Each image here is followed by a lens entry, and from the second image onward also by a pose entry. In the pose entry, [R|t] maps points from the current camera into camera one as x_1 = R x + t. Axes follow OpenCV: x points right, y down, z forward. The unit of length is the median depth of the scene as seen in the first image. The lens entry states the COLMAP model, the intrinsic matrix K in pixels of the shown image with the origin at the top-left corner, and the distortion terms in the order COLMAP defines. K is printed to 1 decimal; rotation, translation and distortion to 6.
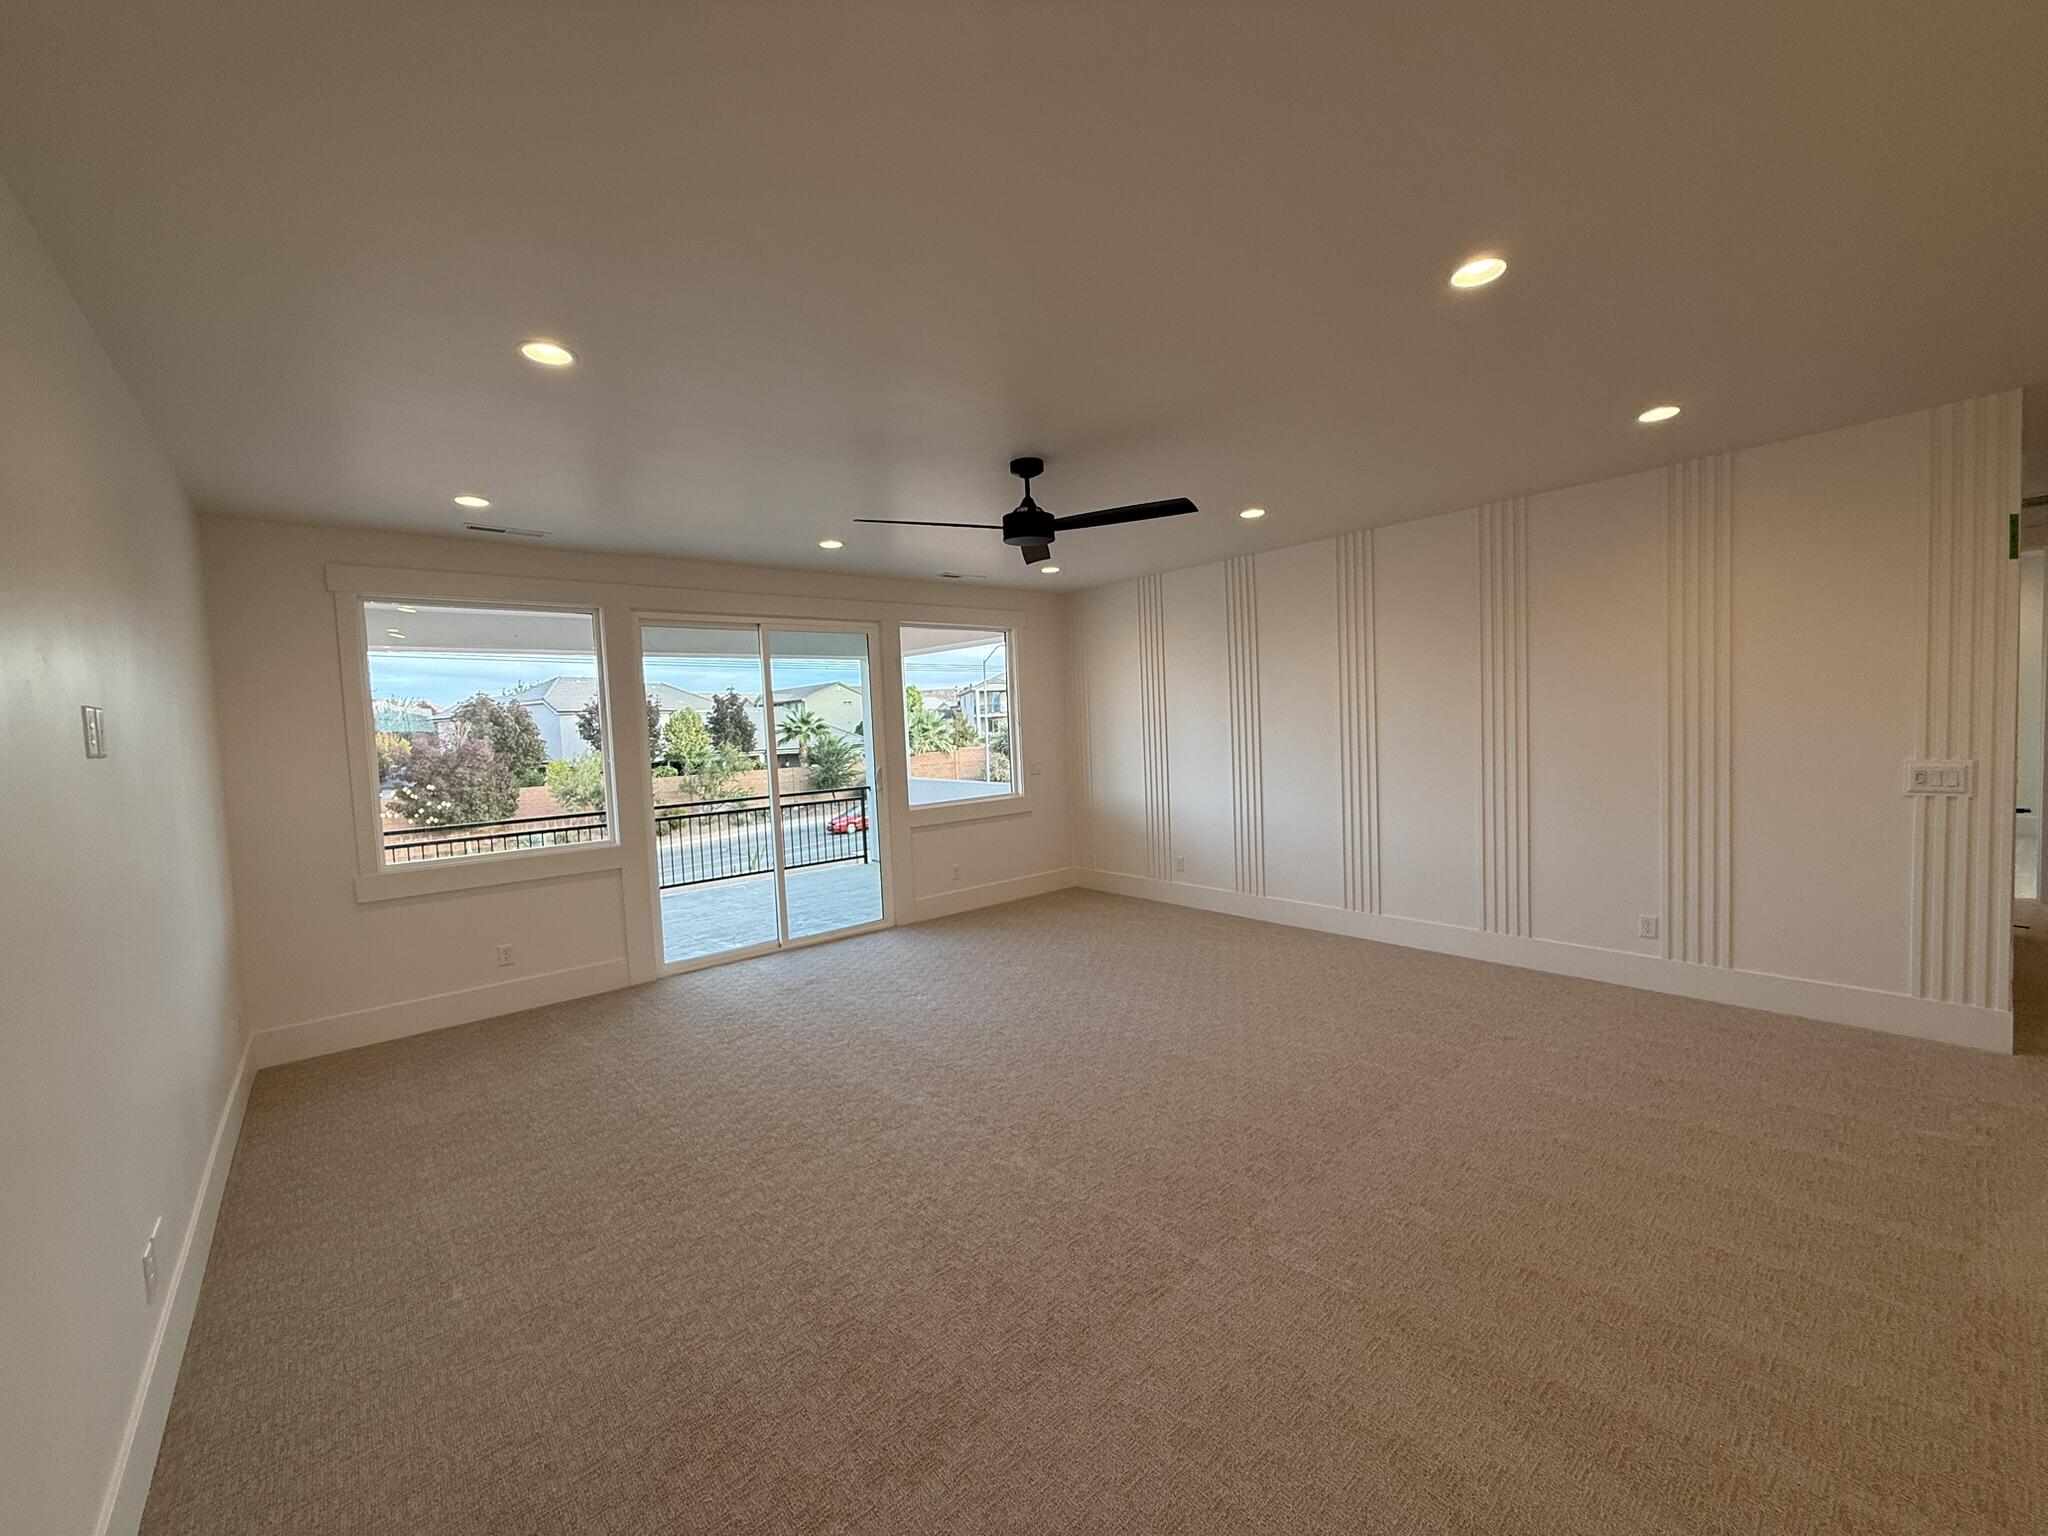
lens RADIAL K [[825.5, 0, 1023.0], [0, 825.5, 771.4], [0, 0, 1]] dist [0.000719, 0.000008]
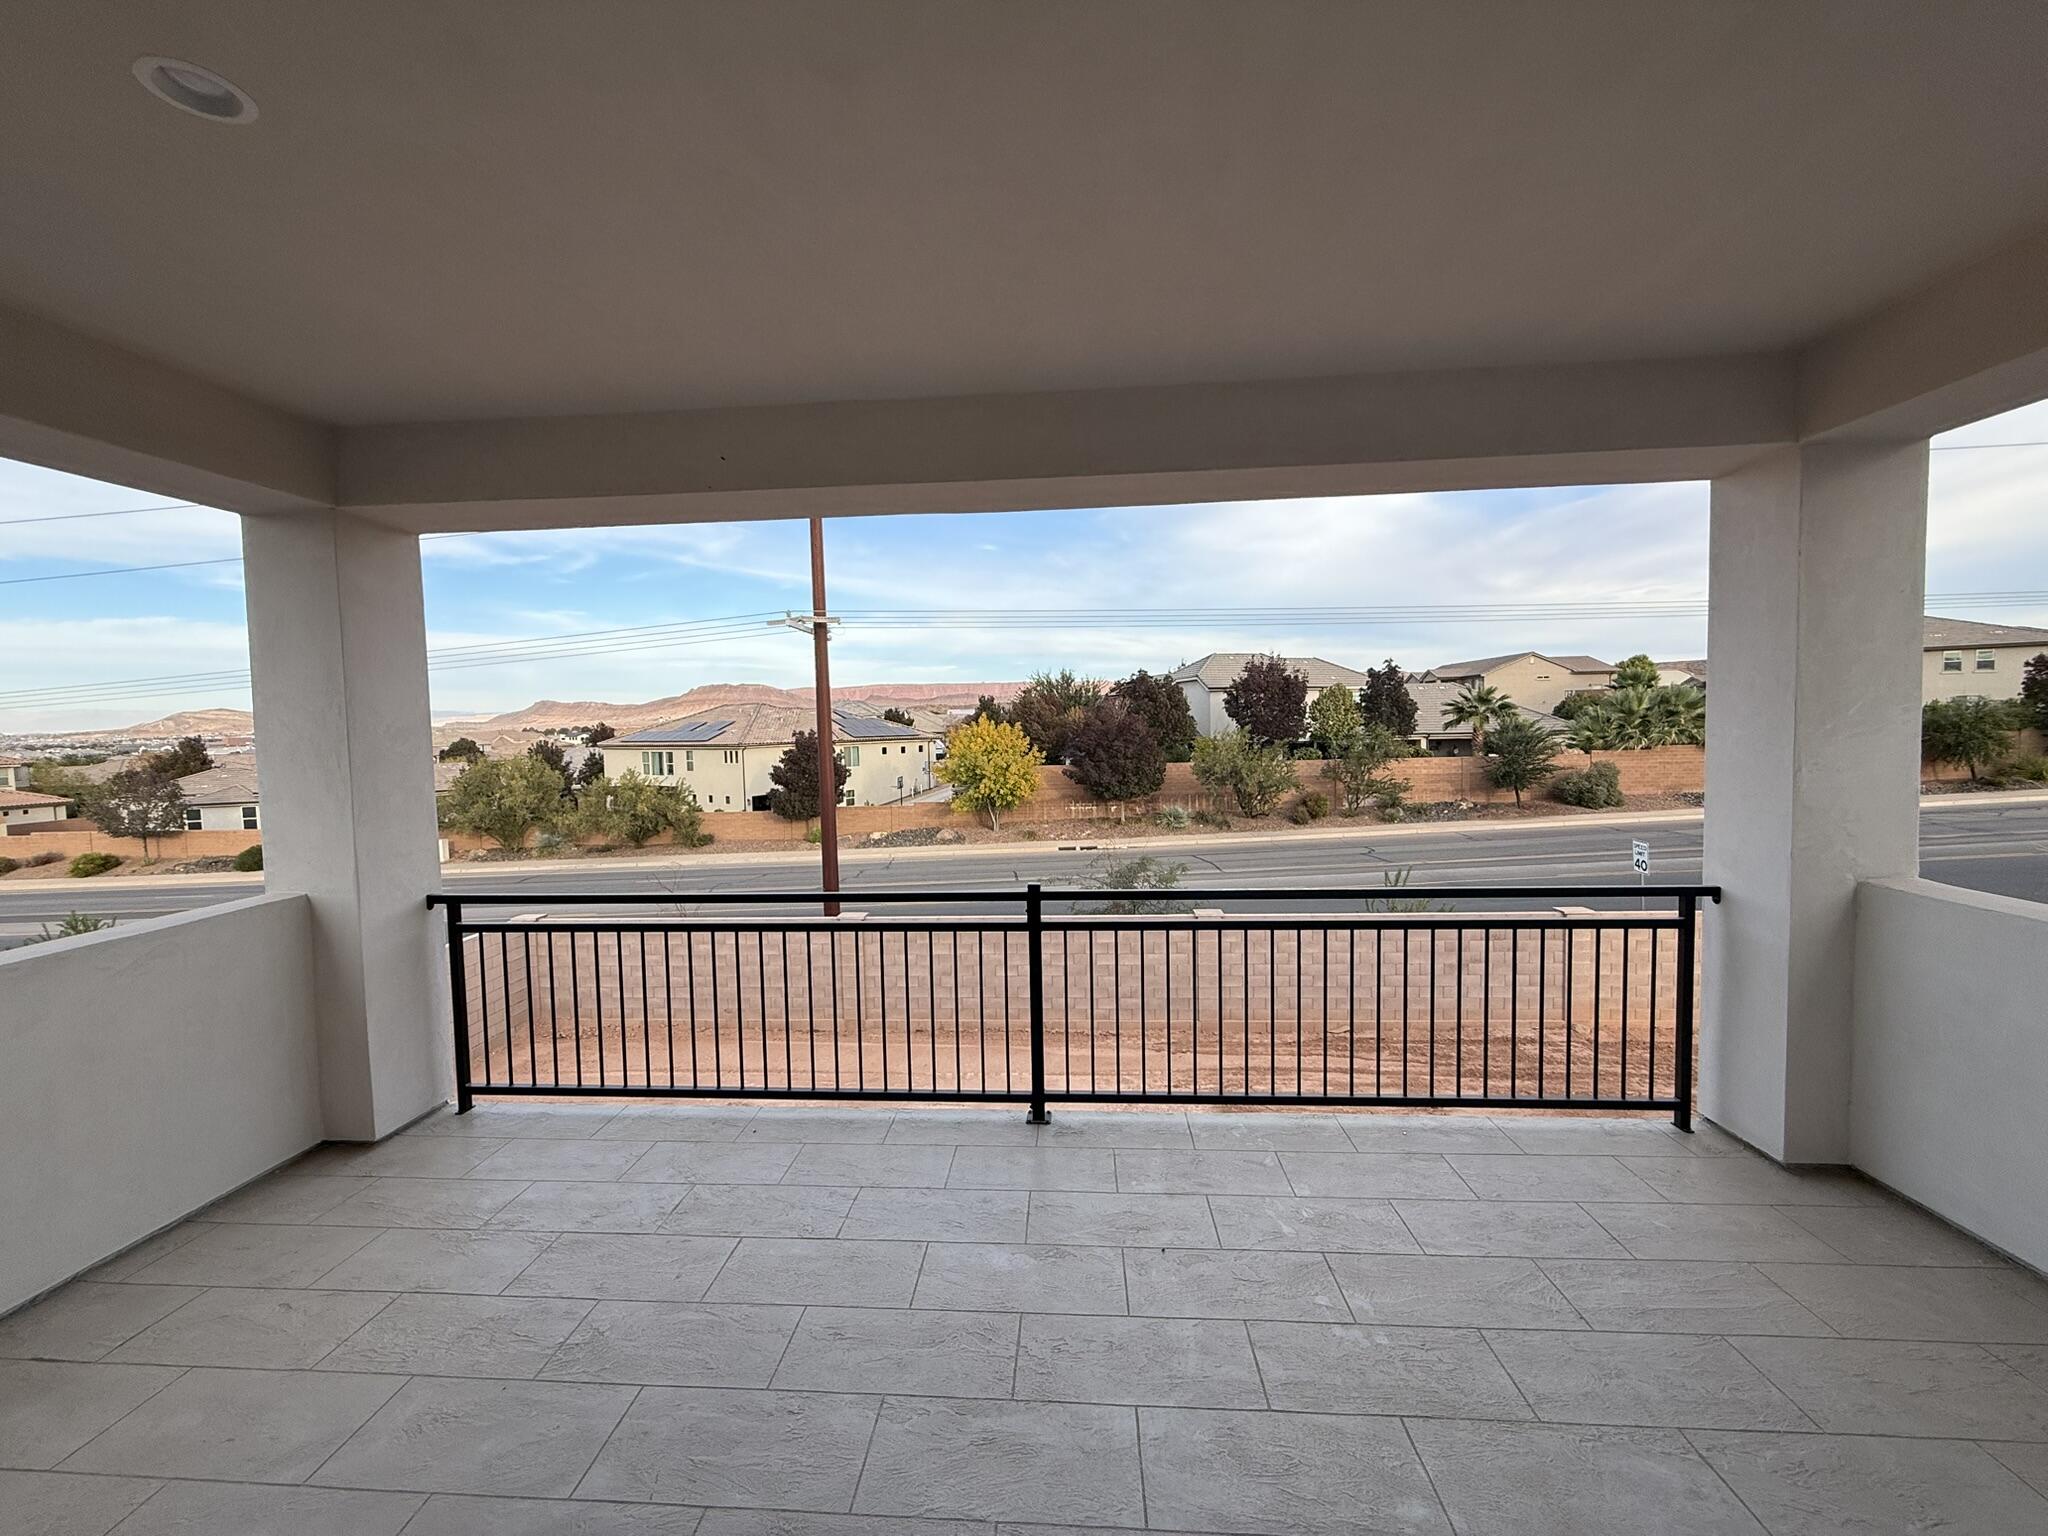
lens RADIAL K [[825.5, 0, 1018.6], [0, 825.5, 769.9], [0, 0, 1]] dist [0.000719, 0.000008]
pose [[0.718731, 0.064112, -0.692326, -0.031847], [-0.049765, 0.997929, 0.040750, -0.003068], [0.693505, 0.005165, 0.720433, 0.120645]]
